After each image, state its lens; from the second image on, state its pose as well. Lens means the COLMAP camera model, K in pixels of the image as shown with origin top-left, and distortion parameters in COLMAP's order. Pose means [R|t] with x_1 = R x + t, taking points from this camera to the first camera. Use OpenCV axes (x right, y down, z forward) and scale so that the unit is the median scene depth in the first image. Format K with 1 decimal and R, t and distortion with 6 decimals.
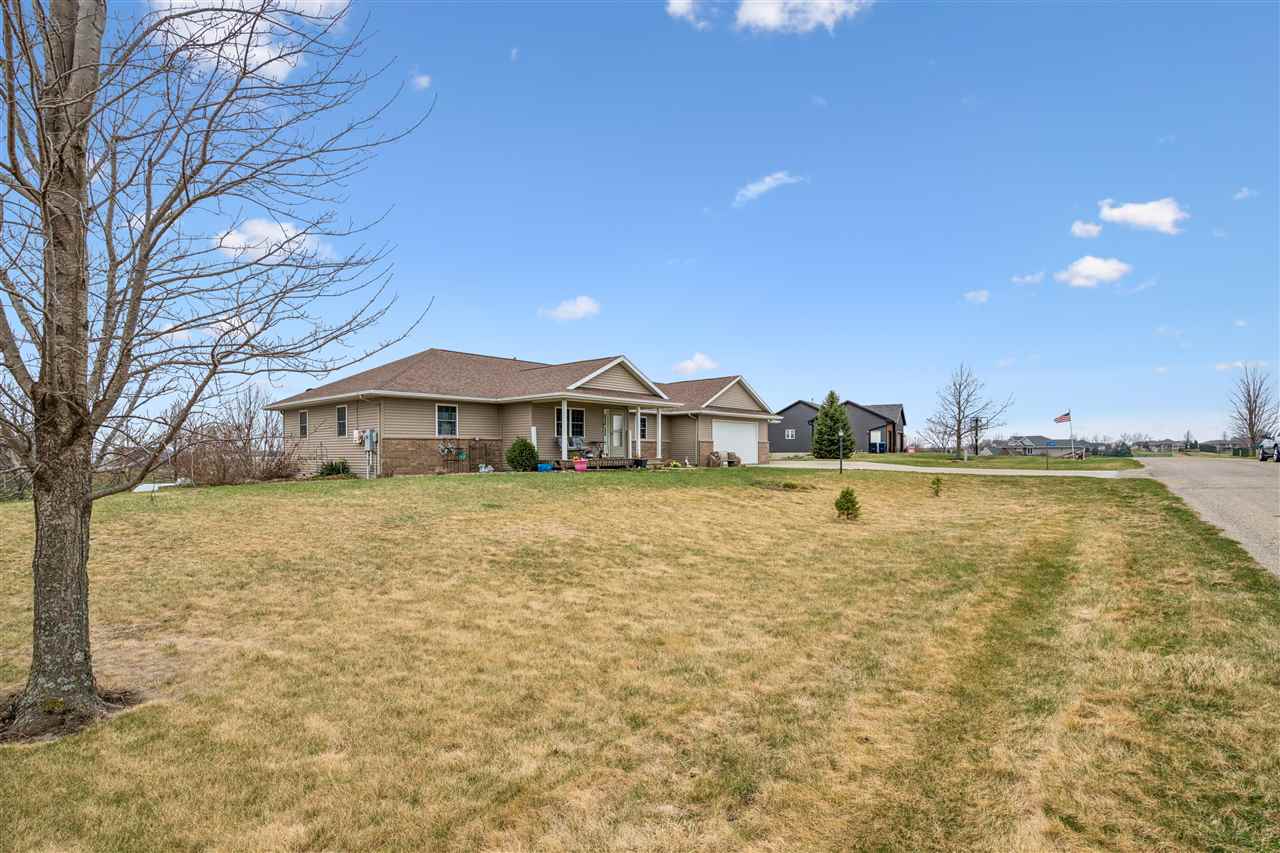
lens RADIAL K [[577.2, 0, 640.0], [0, 577.2, 426.5], [0, 0, 1]] dist [-0.035165, 0.000062]
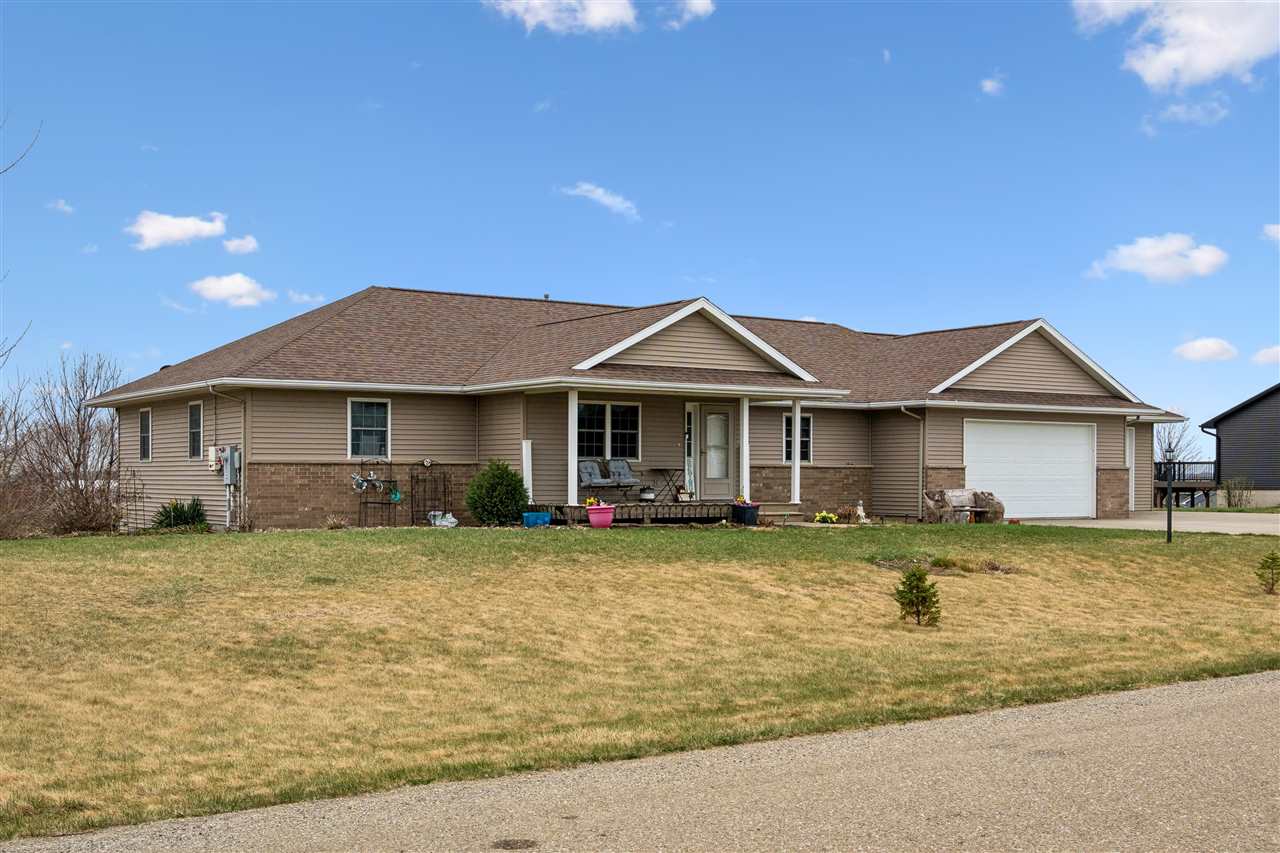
lens RADIAL K [[1408.5, 0, 640.0], [0, 1408.5, 426.5], [0, 0, 1]] dist [-0.005434, -0.001688]
pose [[0.965155, -0.000532, -0.261677, 0.248267], [0.002164, 0.999980, 0.005949, -0.019512], [0.261668, -0.006308, 0.965137, -0.201844]]
